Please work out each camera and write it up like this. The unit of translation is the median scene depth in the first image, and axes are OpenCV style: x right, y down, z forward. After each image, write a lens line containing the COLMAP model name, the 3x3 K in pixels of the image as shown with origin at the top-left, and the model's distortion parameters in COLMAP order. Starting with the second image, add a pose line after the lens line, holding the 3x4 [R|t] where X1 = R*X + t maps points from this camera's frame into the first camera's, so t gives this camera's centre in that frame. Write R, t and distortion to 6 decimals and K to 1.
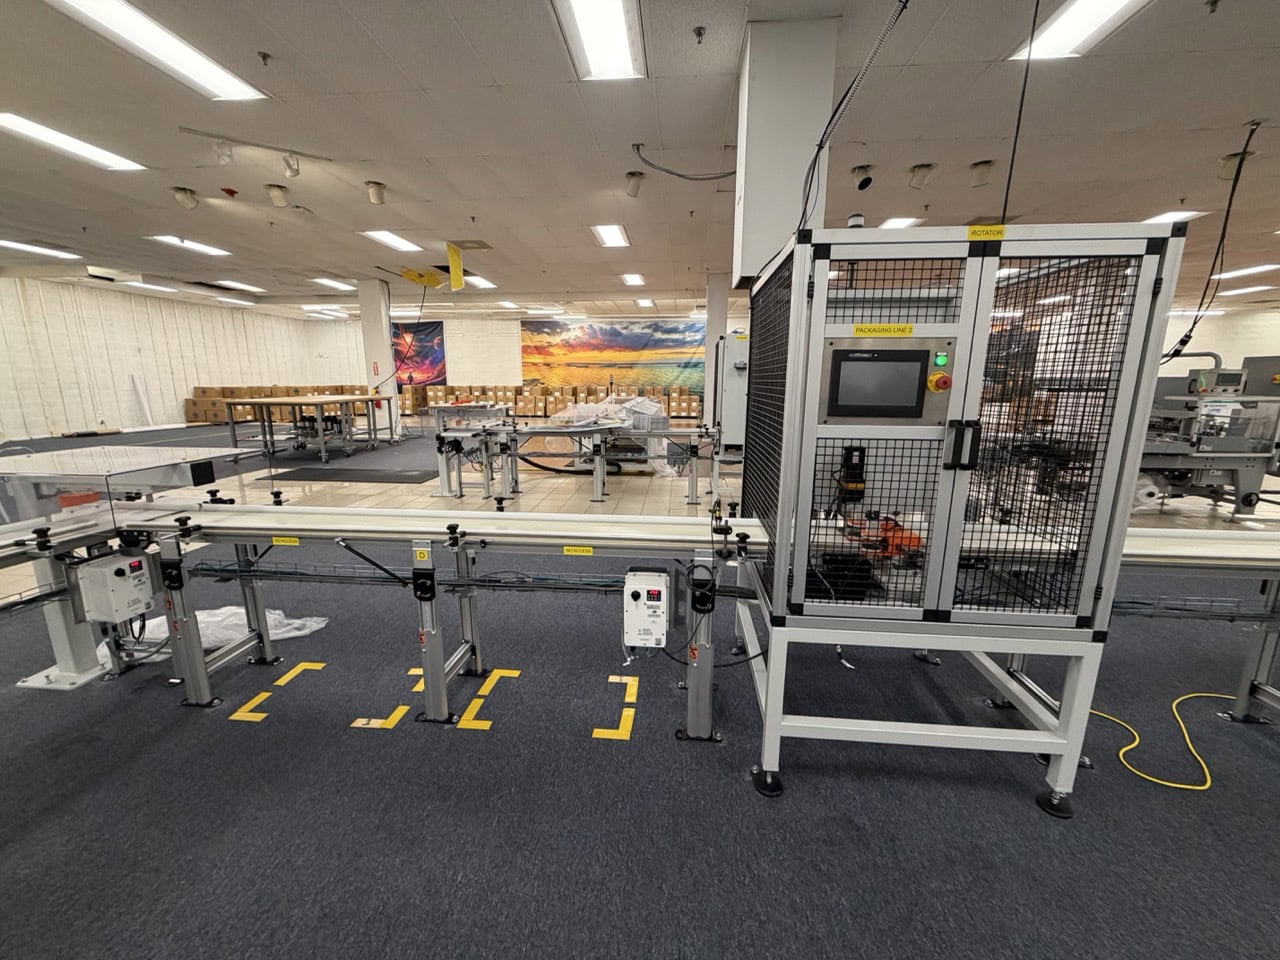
lens RADIAL K [[507.9, 0, 637.1], [0, 507.9, 481.2], [0, 0, 1]] dist [-0.000674, 0.000716]
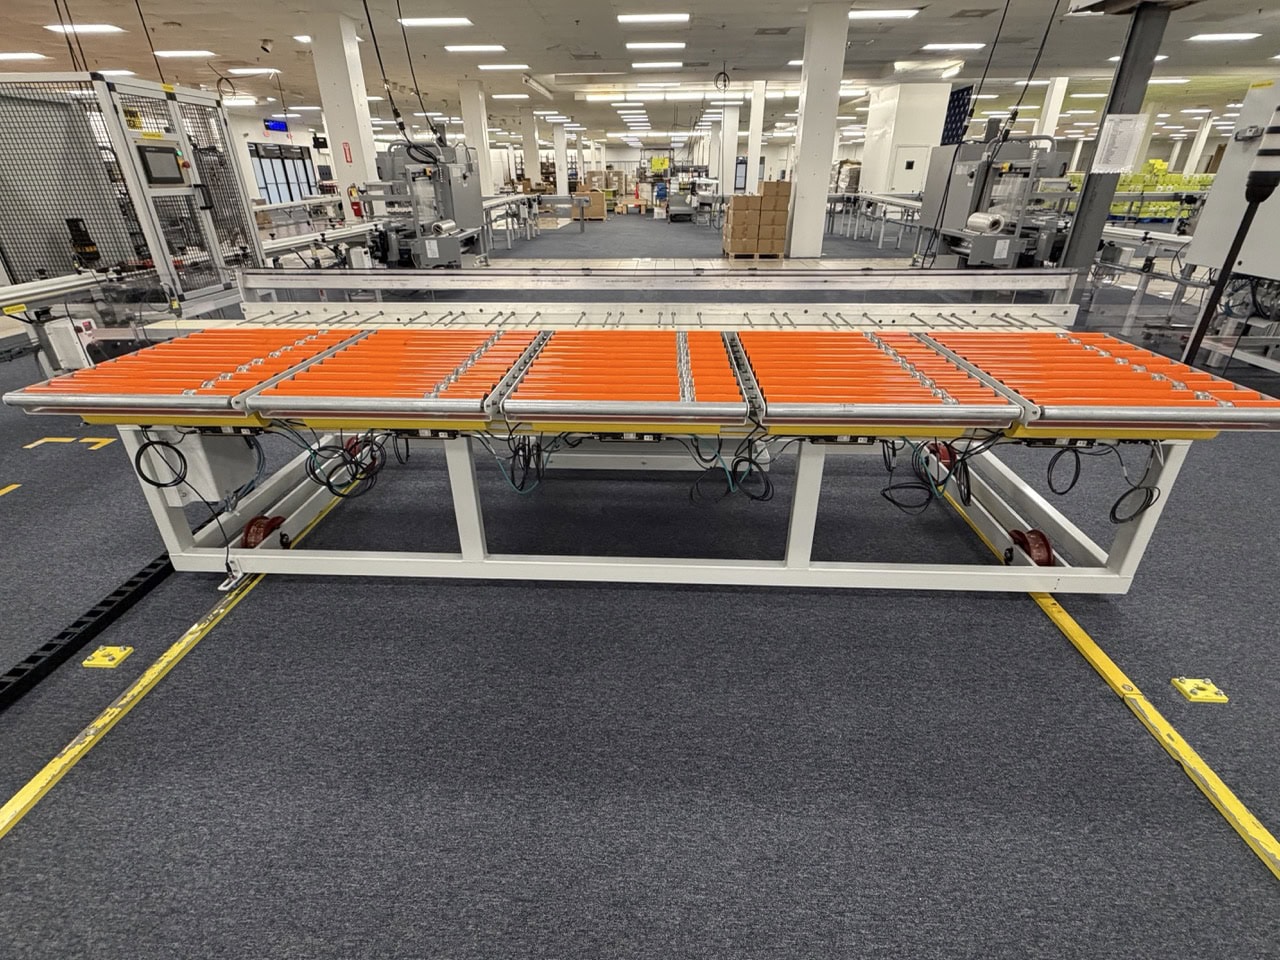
lens RADIAL K [[612.2, 0, 640.0], [0, 612.2, 480.0], [0, 0, 1]] dist [-0.002351, -0.000433]
pose [[-0.055187, -0.451250, 0.890689, -0.653136], [0.202535, 0.868445, 0.452530, 0.049567], [-0.977719, 0.205369, 0.043467, -0.191772]]
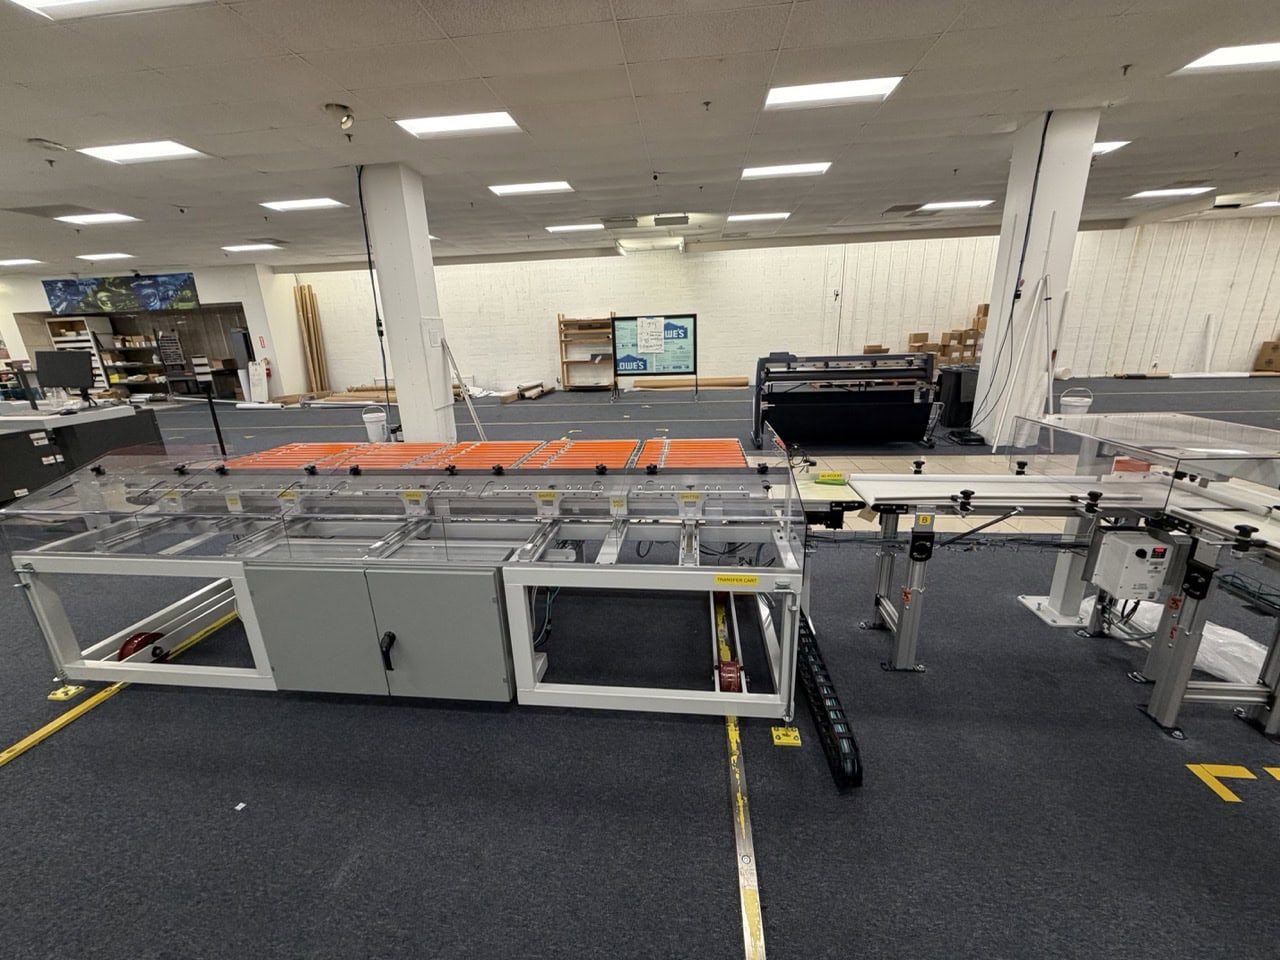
lens RADIAL K [[507.9, 0, 637.1], [0, 507.9, 481.2], [0, 0, 1]] dist [-0.000674, 0.000716]
pose [[-0.011667, 0.278100, -0.960481, -0.117943], [-0.162875, 0.947190, 0.276230, -0.054807], [0.986578, 0.159661, 0.034245, 0.007869]]
